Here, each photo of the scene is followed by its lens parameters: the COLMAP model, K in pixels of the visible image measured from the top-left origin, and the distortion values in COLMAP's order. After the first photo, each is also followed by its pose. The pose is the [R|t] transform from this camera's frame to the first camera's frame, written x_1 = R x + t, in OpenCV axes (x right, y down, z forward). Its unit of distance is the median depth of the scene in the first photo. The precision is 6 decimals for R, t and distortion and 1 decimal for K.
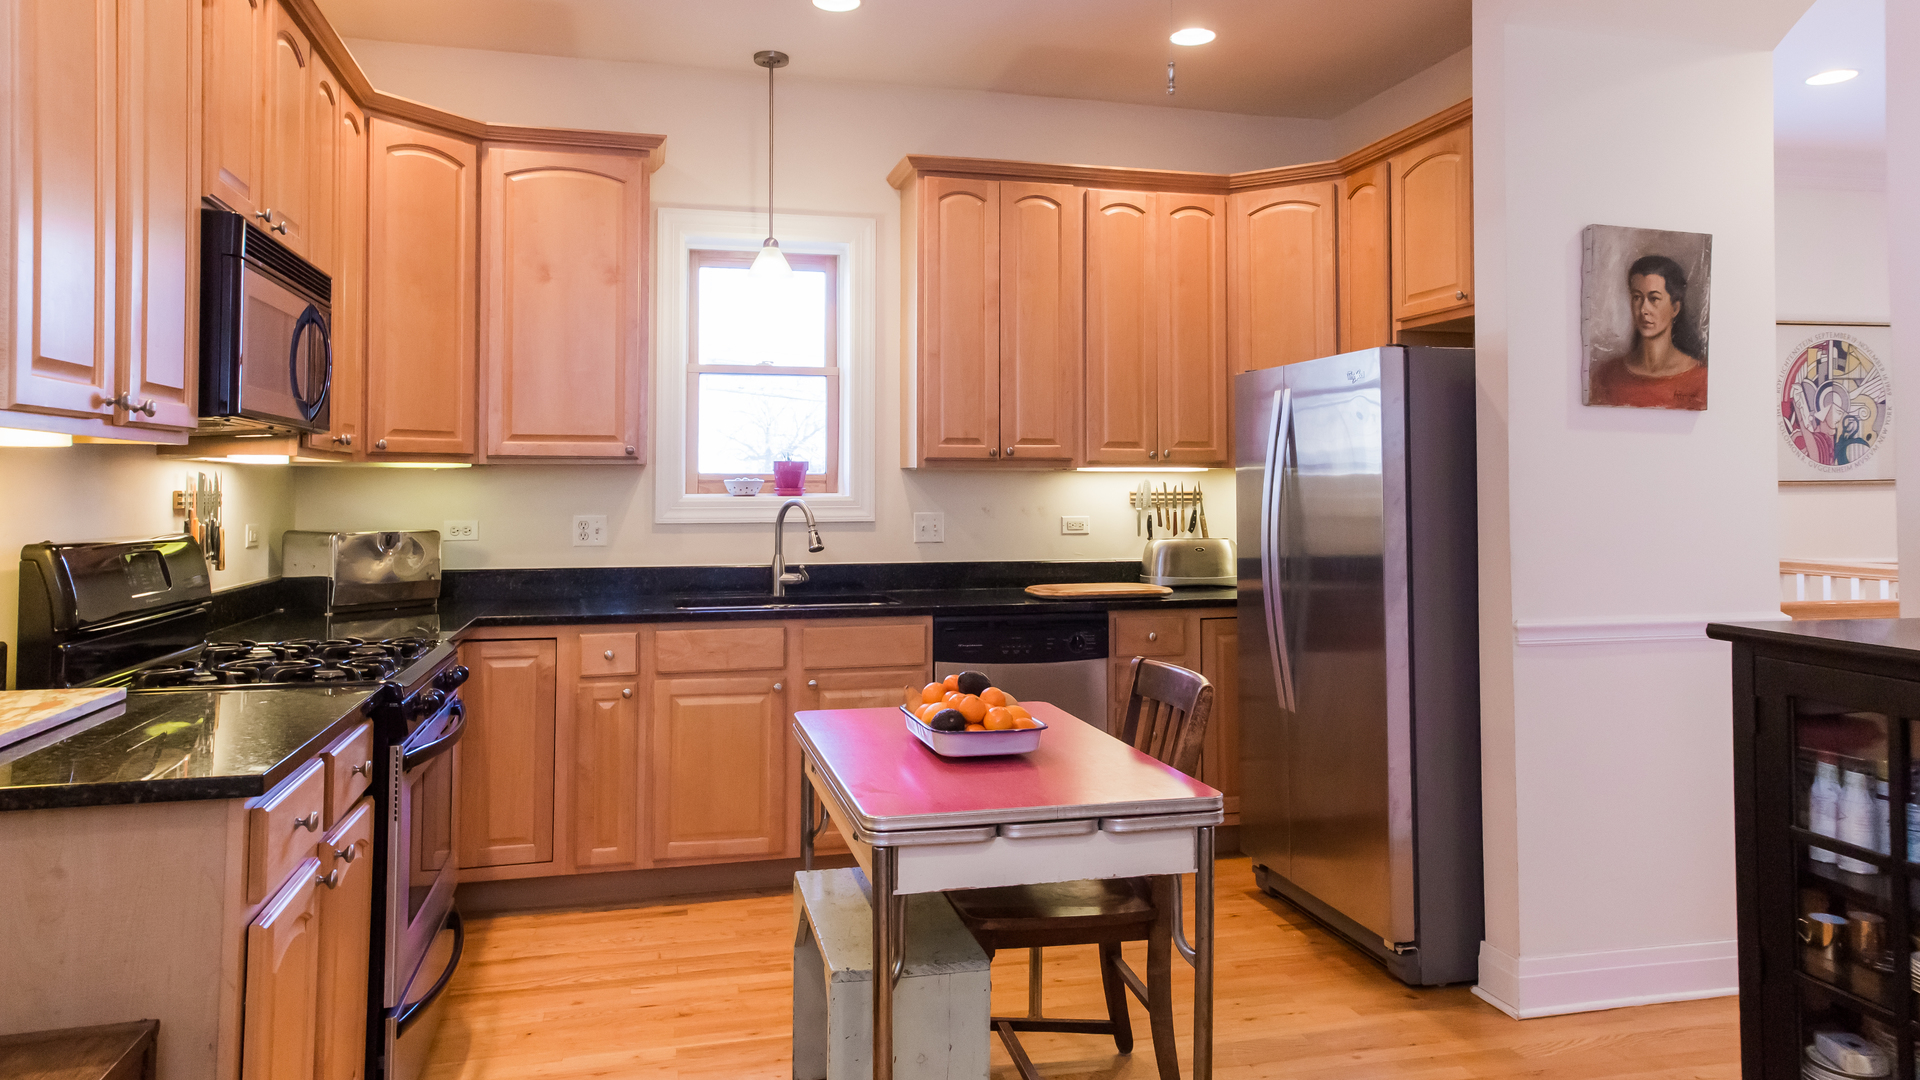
lens RADIAL K [[1231.9, 0, 961.8], [0, 1231.9, 456.0], [0, 0, 1]] dist [0.025457, 0.003397]
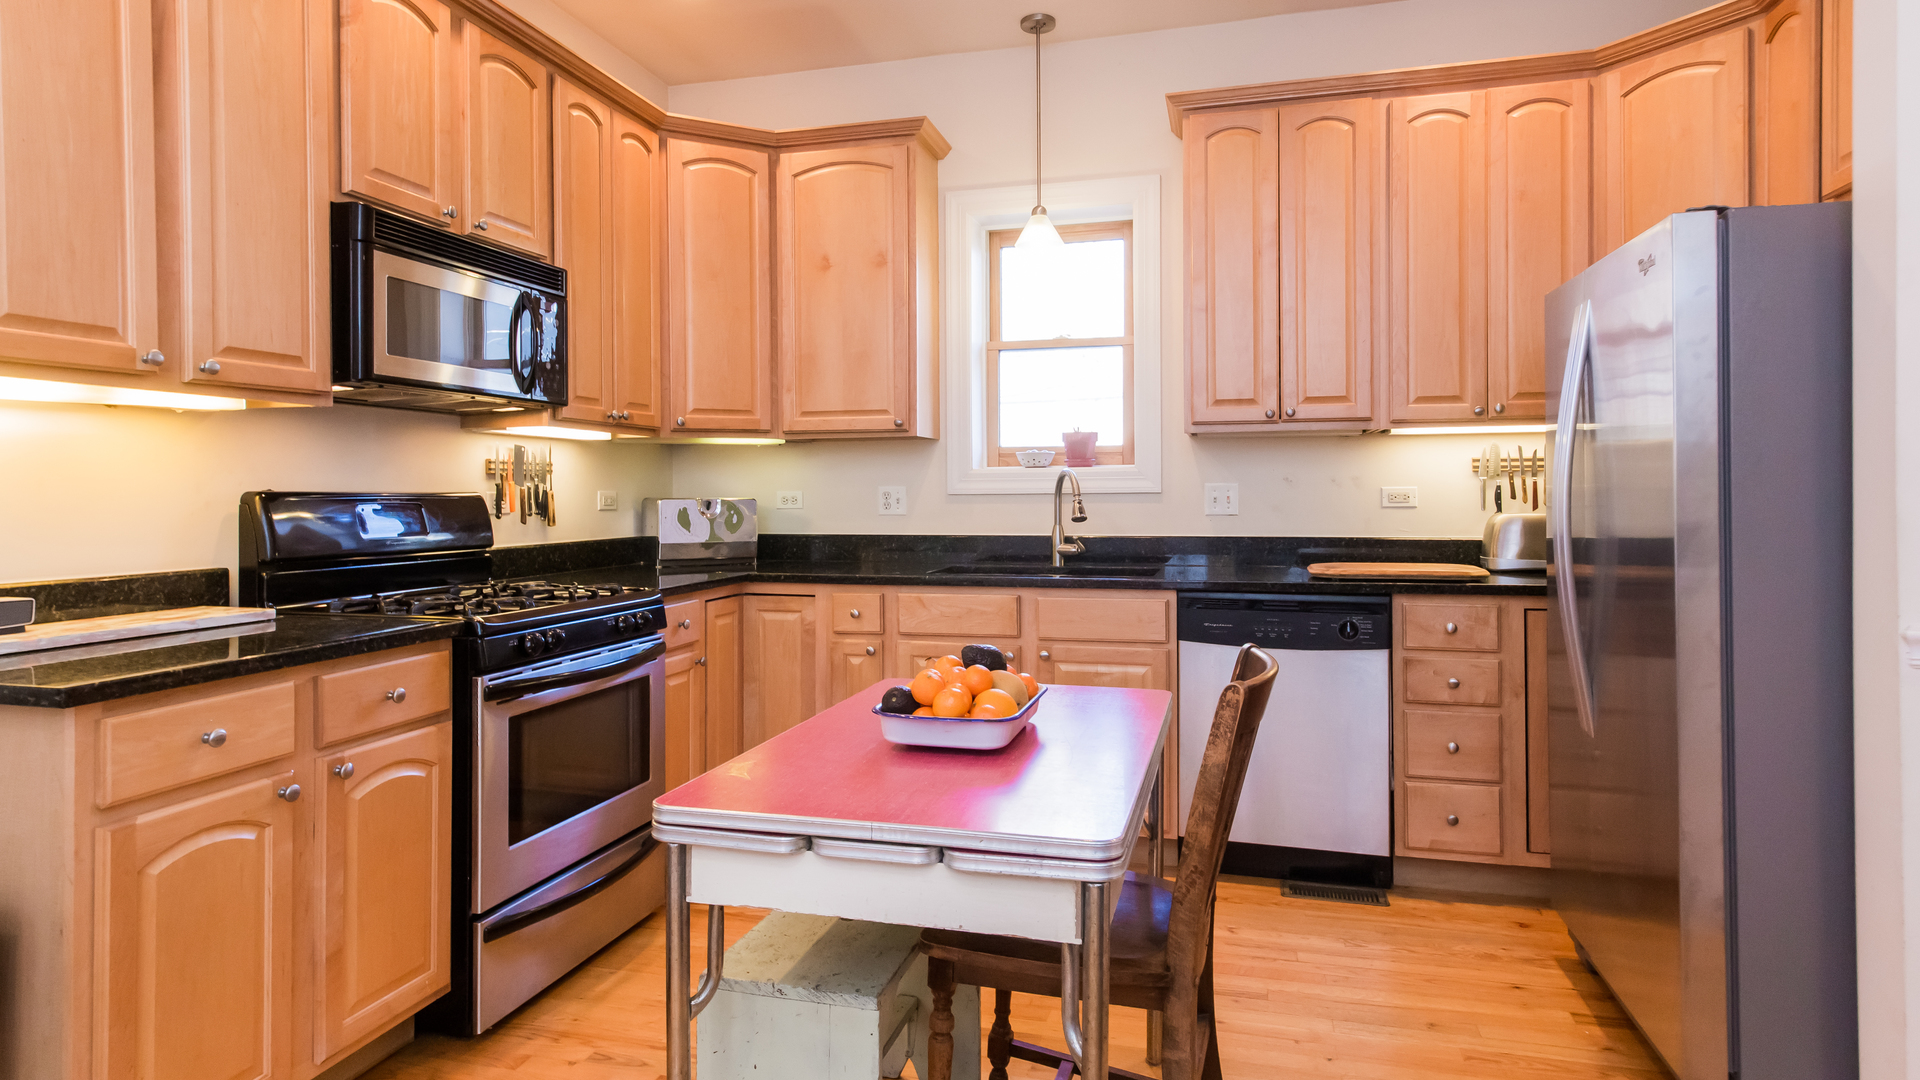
lens RADIAL K [[1062.2, 0, 965.8], [0, 1062.2, 494.4], [0, 0, 1]] dist [0.018147, 0.001101]
pose [[0.878308, -0.003250, -0.478085, 0.203162], [0.019200, 0.999410, 0.028479, 0.029795], [0.477710, -0.034192, 0.877852, 0.213212]]
